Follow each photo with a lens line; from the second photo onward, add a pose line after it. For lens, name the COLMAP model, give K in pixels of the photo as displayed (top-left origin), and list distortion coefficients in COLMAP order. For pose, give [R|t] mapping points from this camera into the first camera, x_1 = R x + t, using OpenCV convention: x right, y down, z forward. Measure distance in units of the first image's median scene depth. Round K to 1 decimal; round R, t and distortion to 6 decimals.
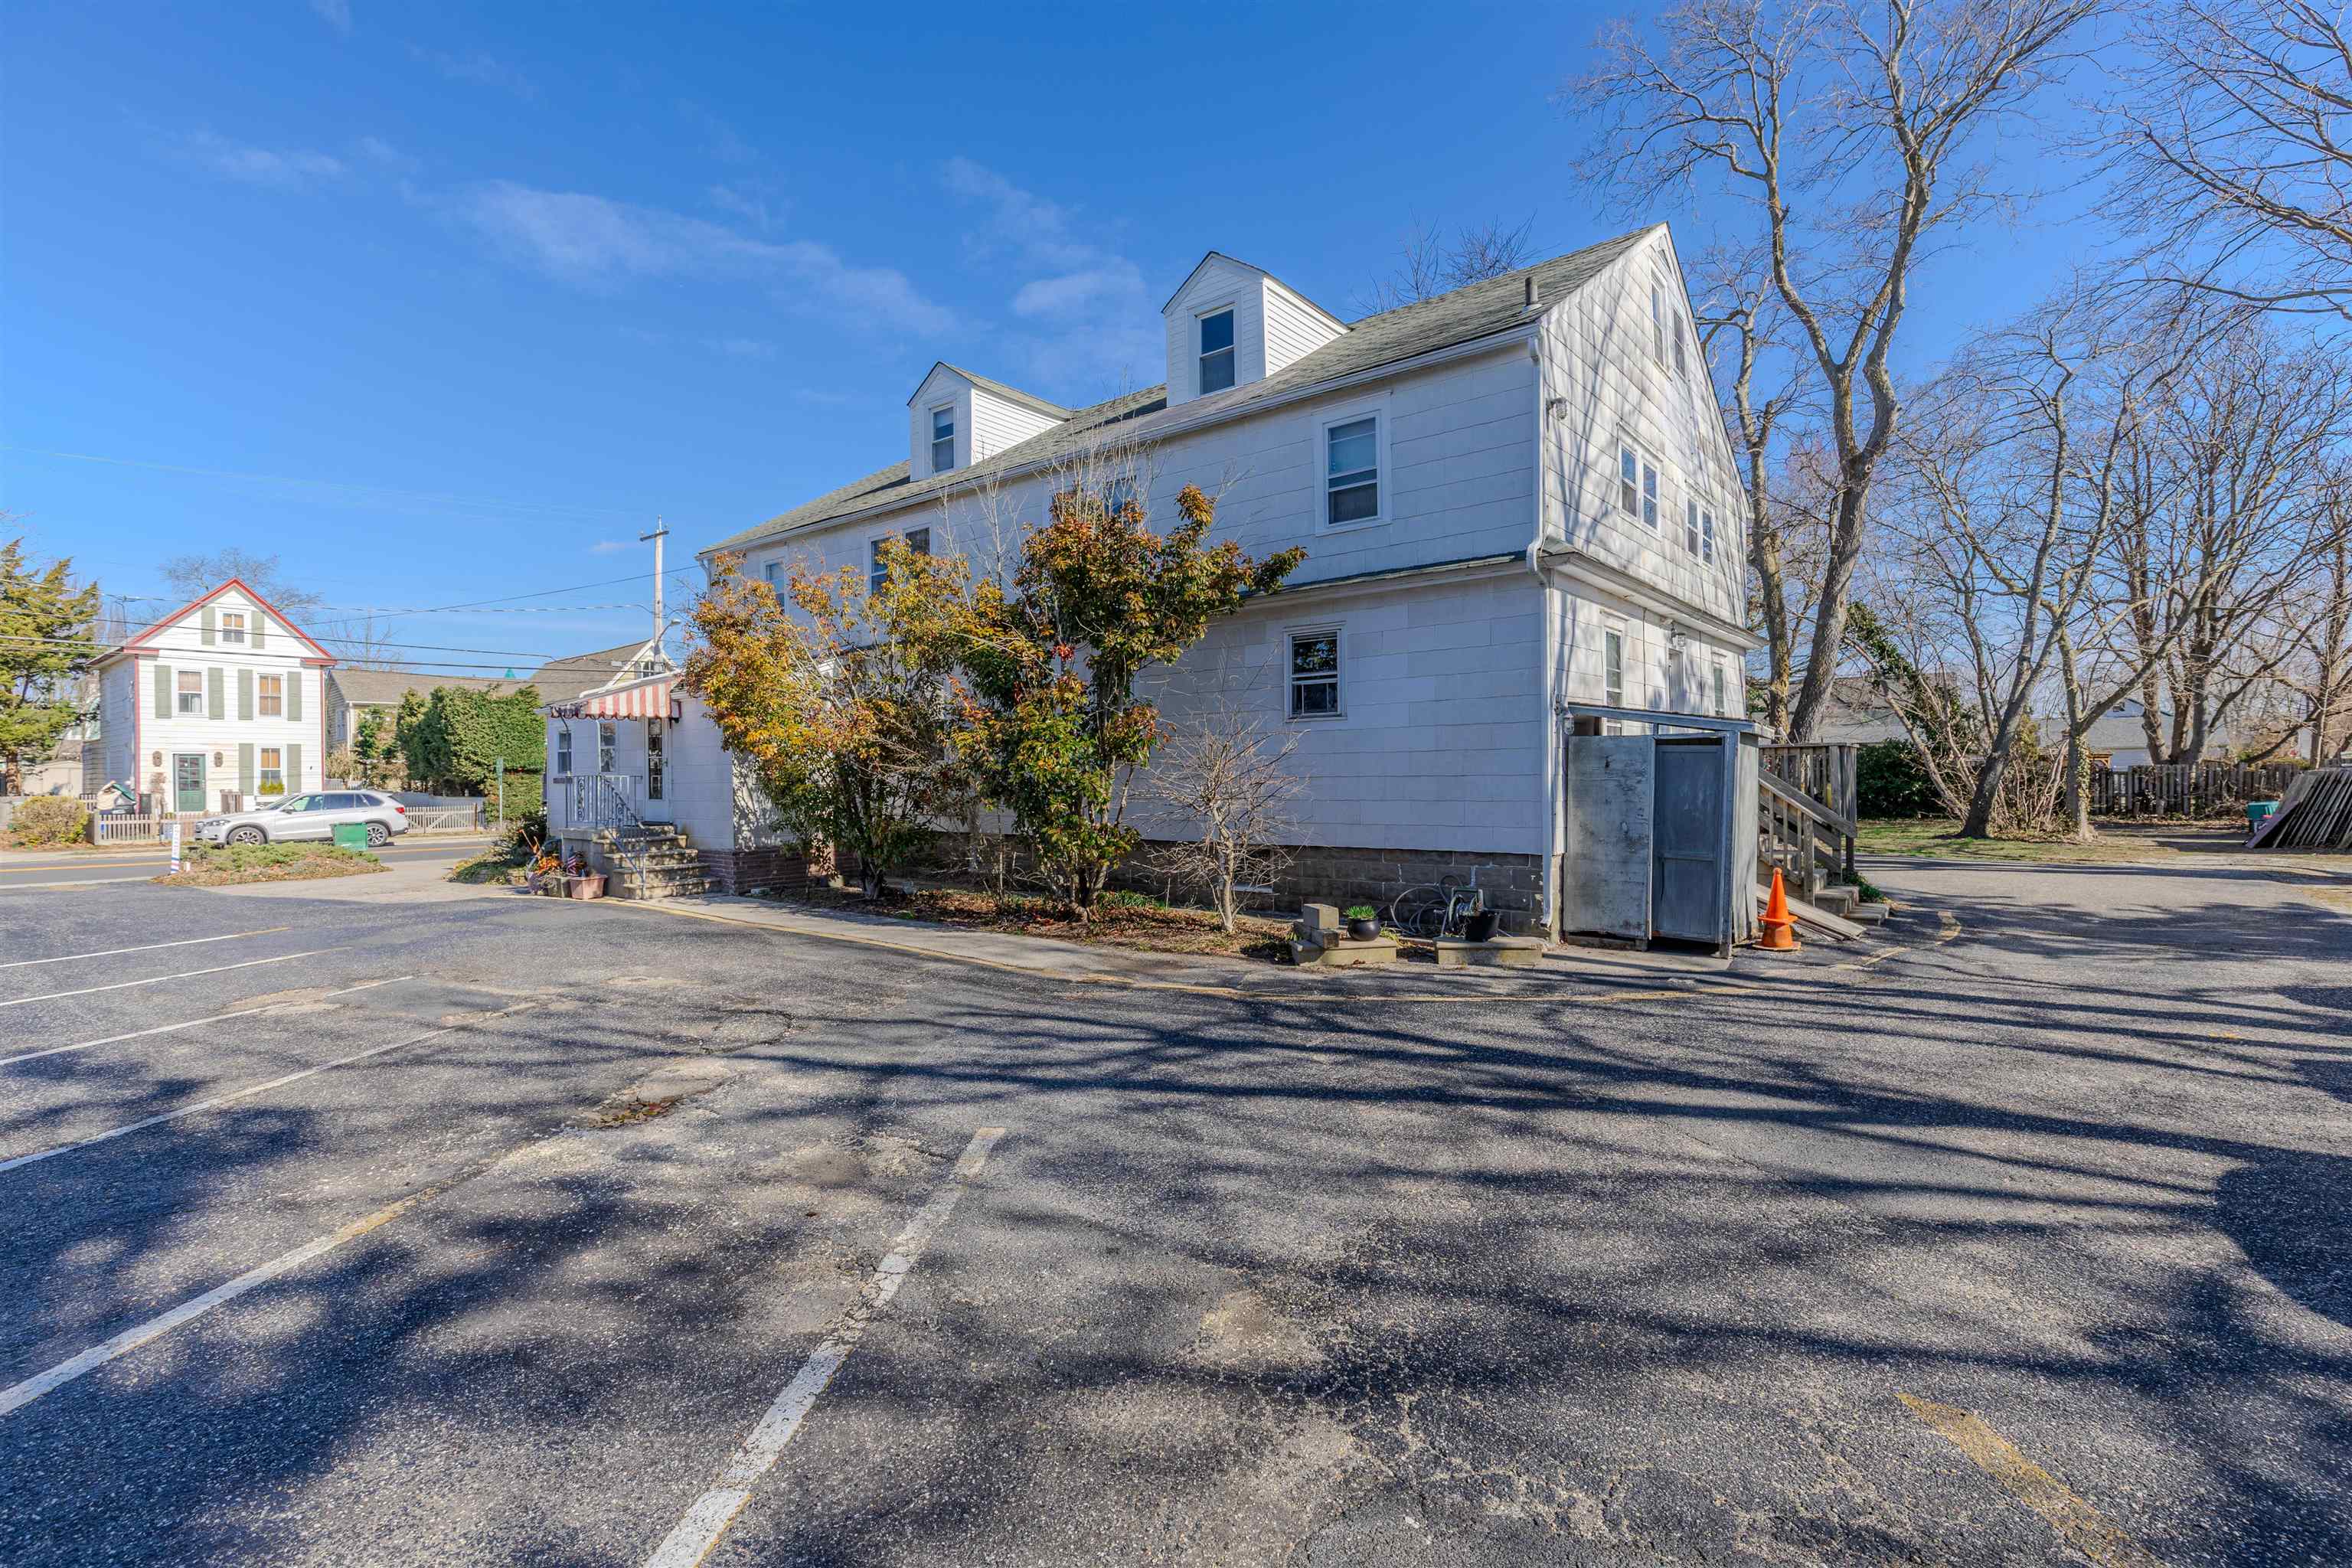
lens RADIAL K [[1065.8, 0, 1170.7], [0, 1065.8, 779.6], [0, 0, 1]] dist [-0.001652, 0.000316]
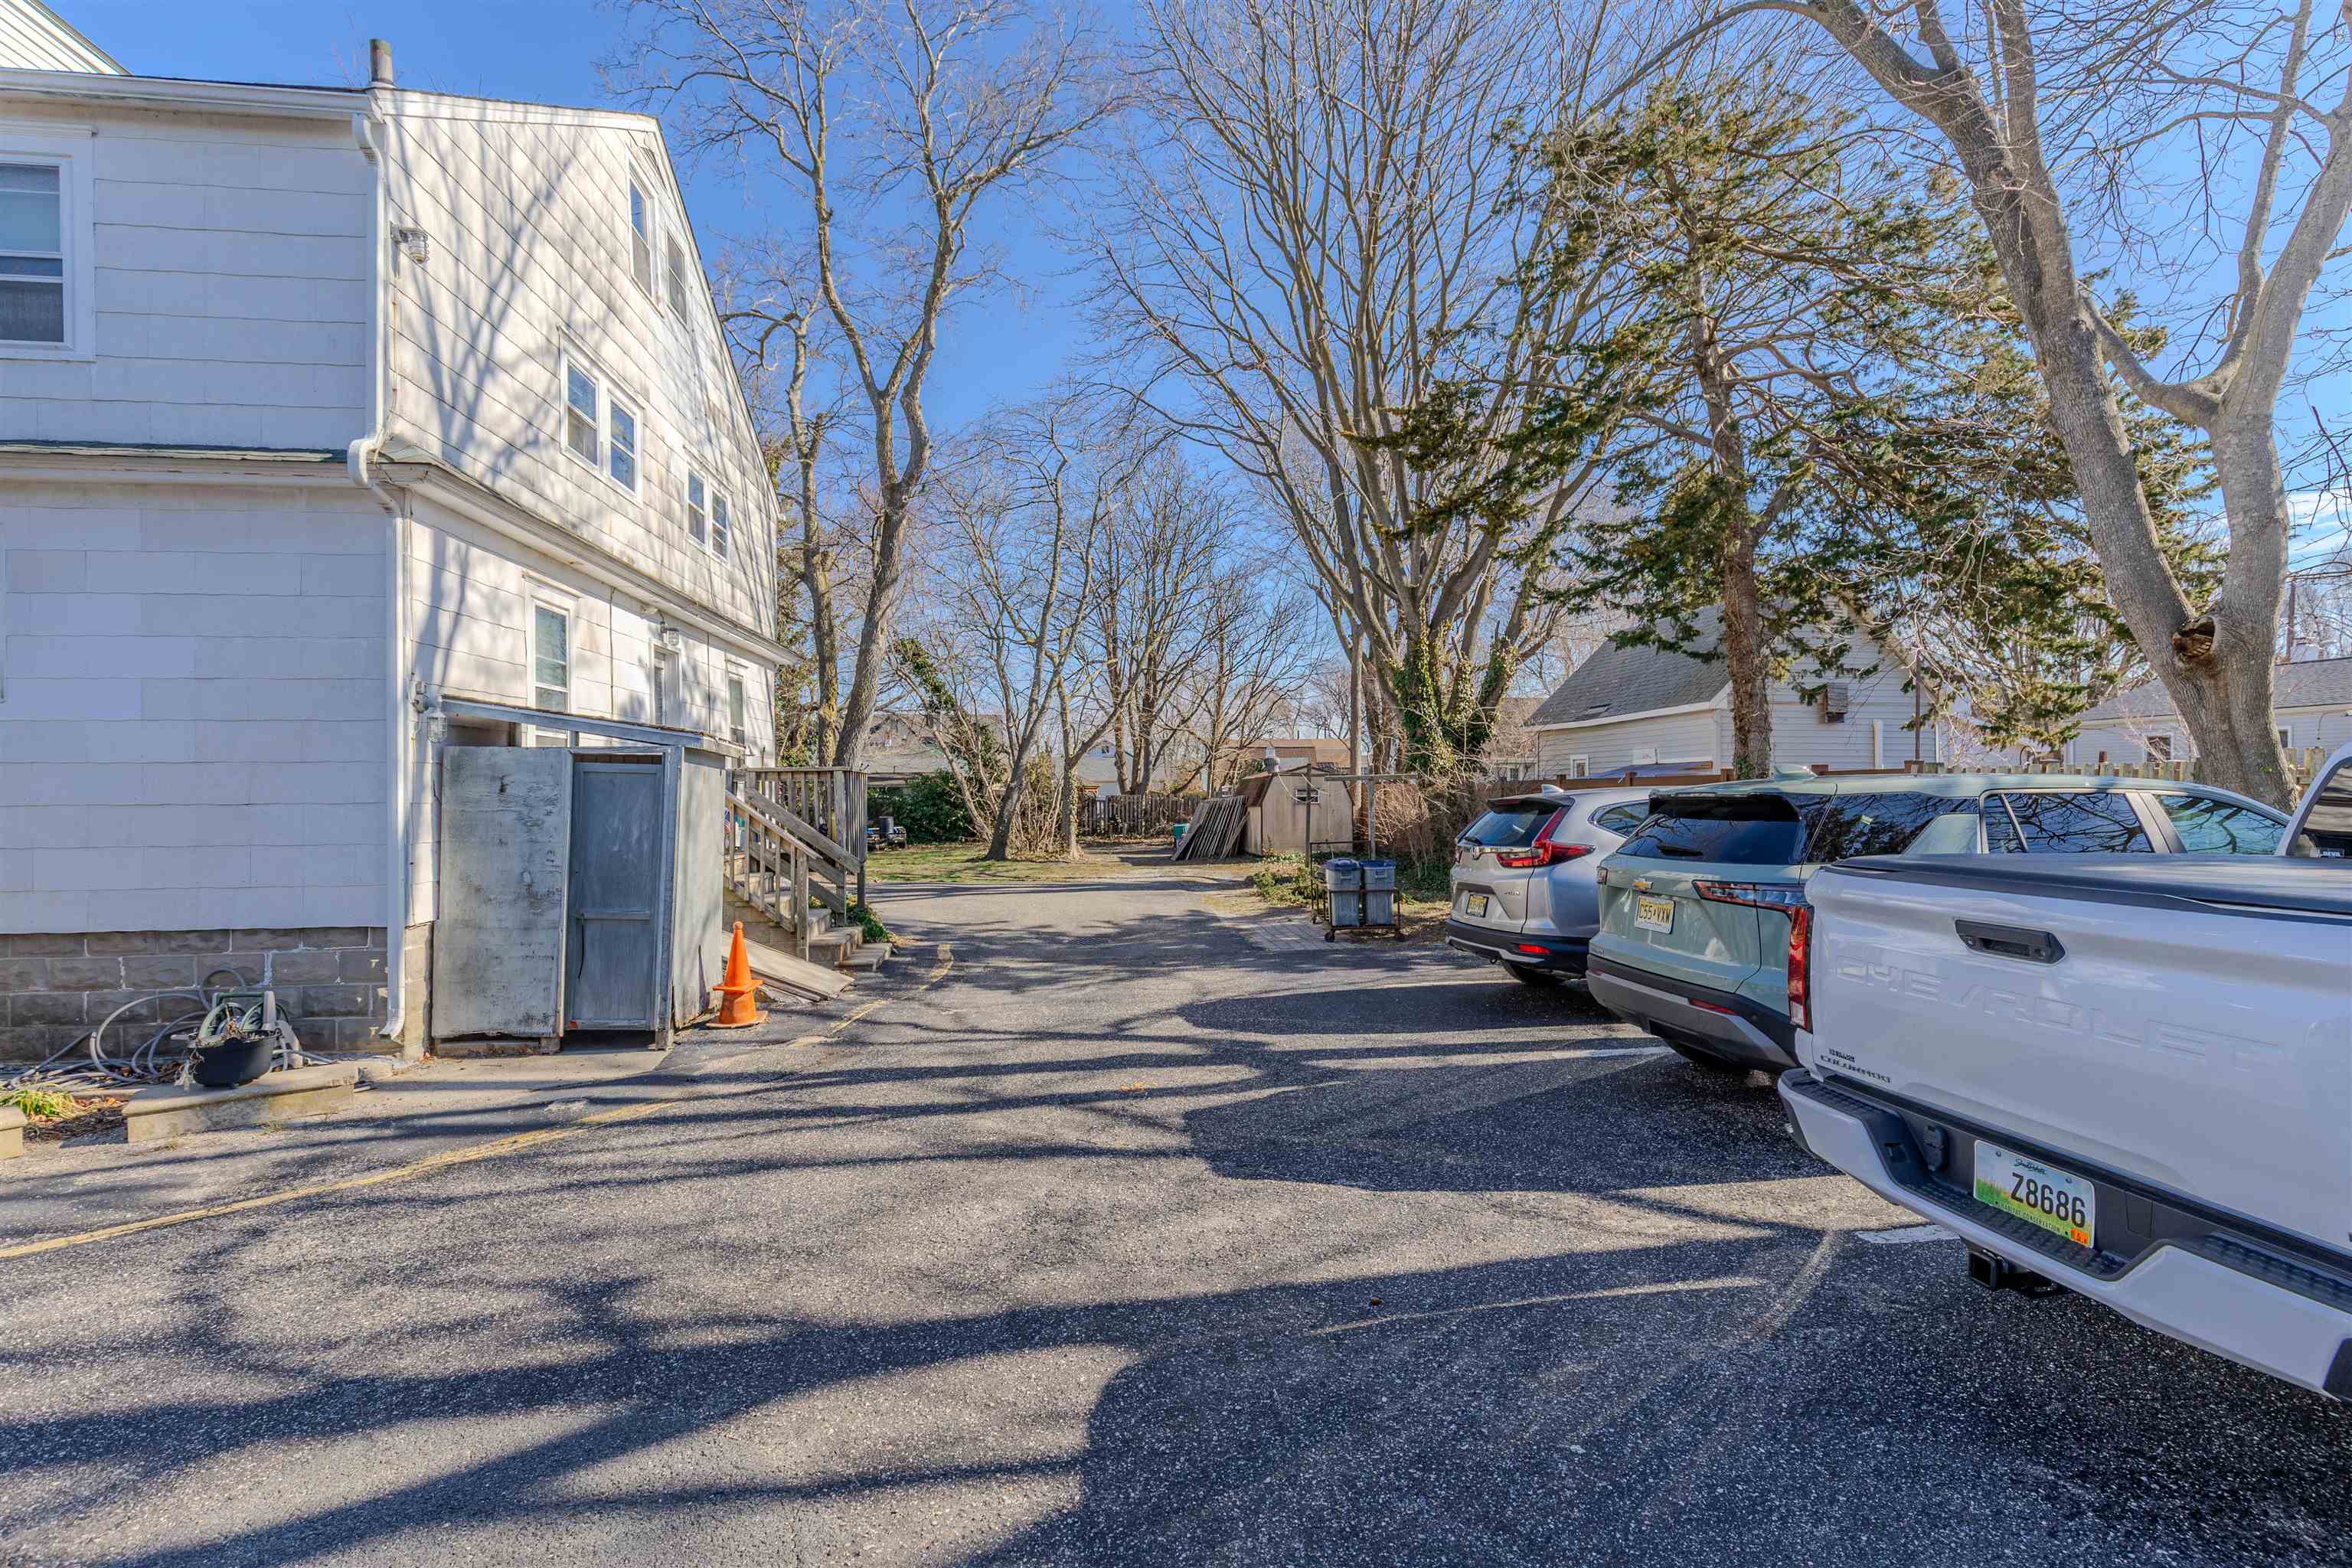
lens RADIAL K [[1065.8, 0, 1170.7], [0, 1065.8, 779.6], [0, 0, 1]] dist [-0.001652, 0.000316]
pose [[0.708242, 0.016997, 0.705765, 0.162050], [0.000417, 0.999700, -0.024494, -0.002057], [-0.705970, 0.017642, 0.708022, 0.144868]]
